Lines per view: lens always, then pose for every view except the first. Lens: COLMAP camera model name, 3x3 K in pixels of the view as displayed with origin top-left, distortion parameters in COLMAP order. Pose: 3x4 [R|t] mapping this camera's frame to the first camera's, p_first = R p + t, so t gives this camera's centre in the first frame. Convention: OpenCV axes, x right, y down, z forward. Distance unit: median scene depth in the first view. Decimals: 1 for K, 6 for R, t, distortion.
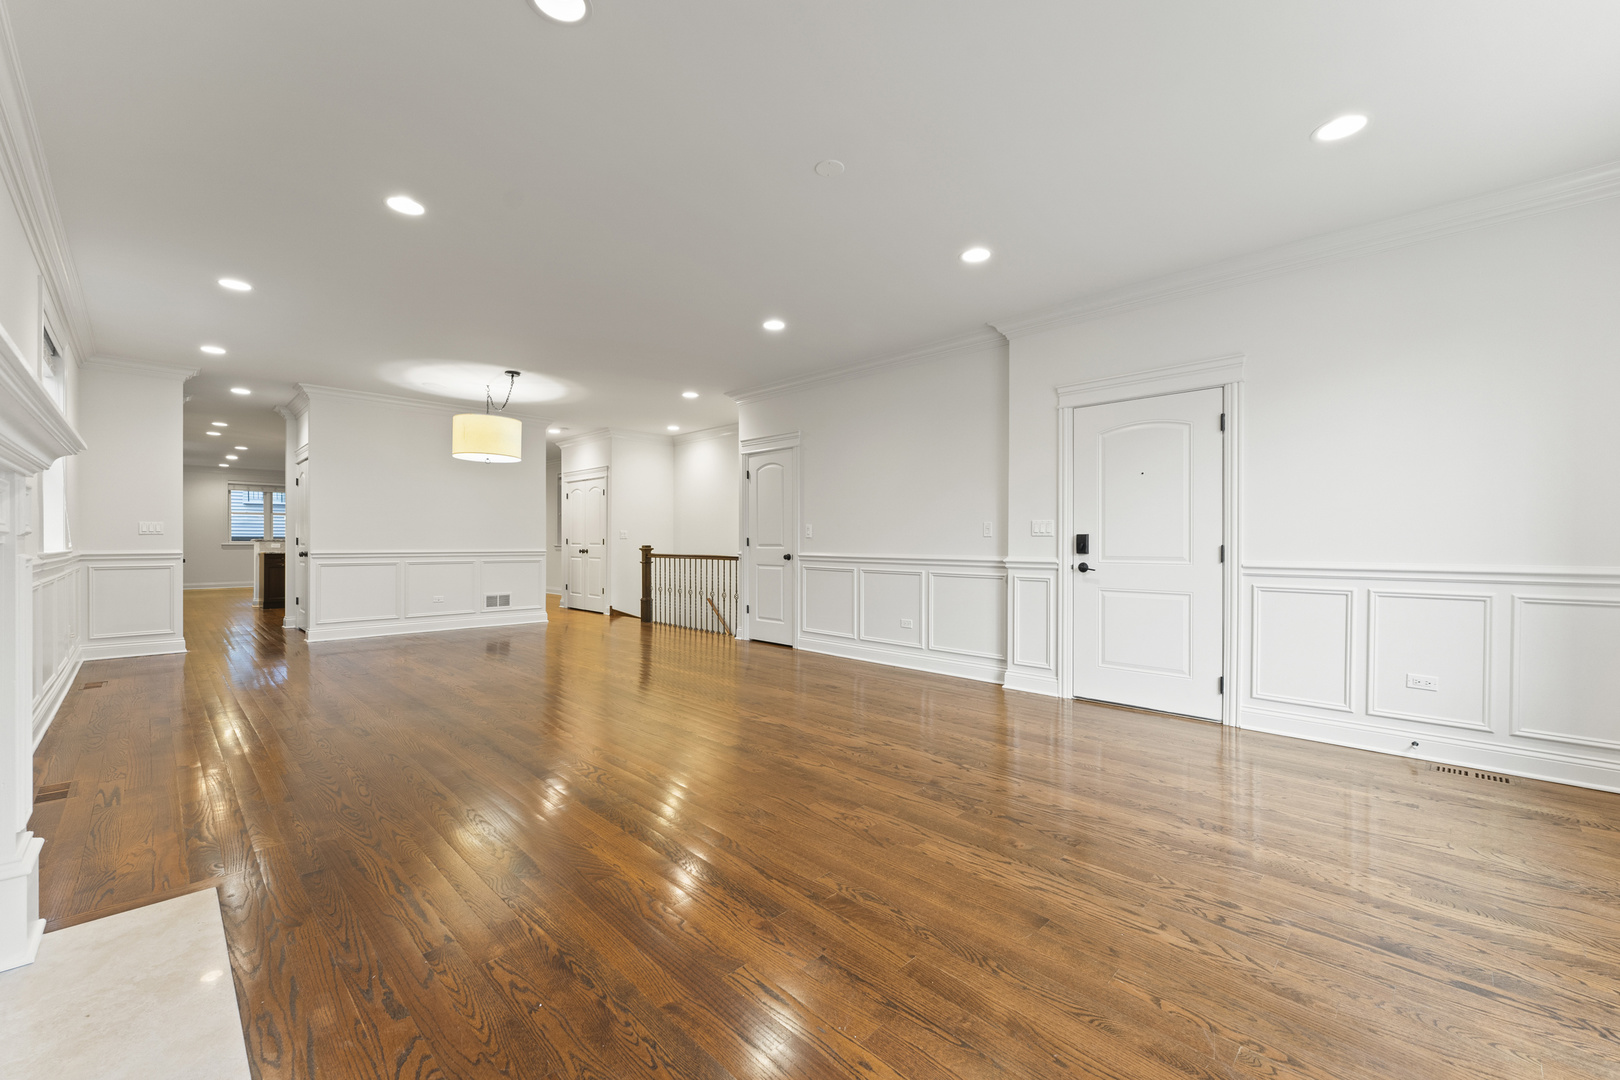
lens RADIAL K [[653.5, 0, 800.1], [0, 653.5, 546.8], [0, 0, 1]] dist [-0.006300, 0.002071]
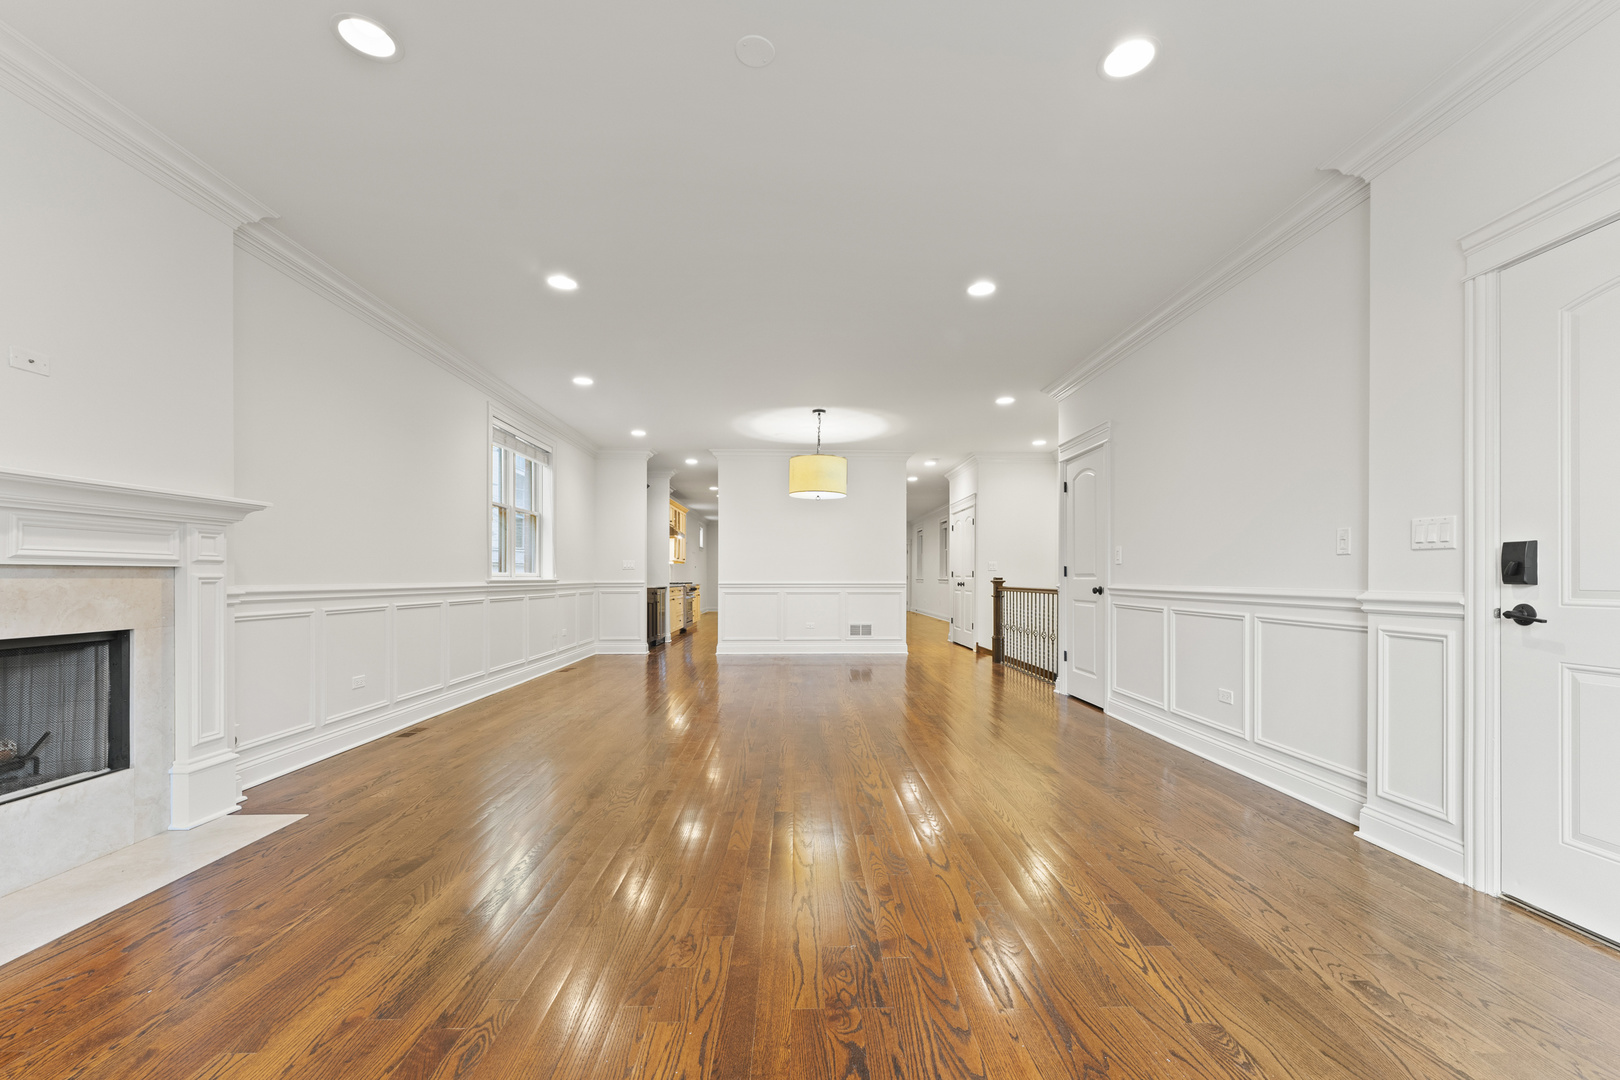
lens RADIAL K [[653.5, 0, 810.3], [0, 653.5, 580.7], [0, 0, 1]] dist [-0.006300, 0.002071]
pose [[0.728781, 0.001025, -0.684746, 0.265018], [-0.003864, 0.999989, -0.002615, 0.007741], [0.684736, 0.004551, 0.728777, 0.229050]]
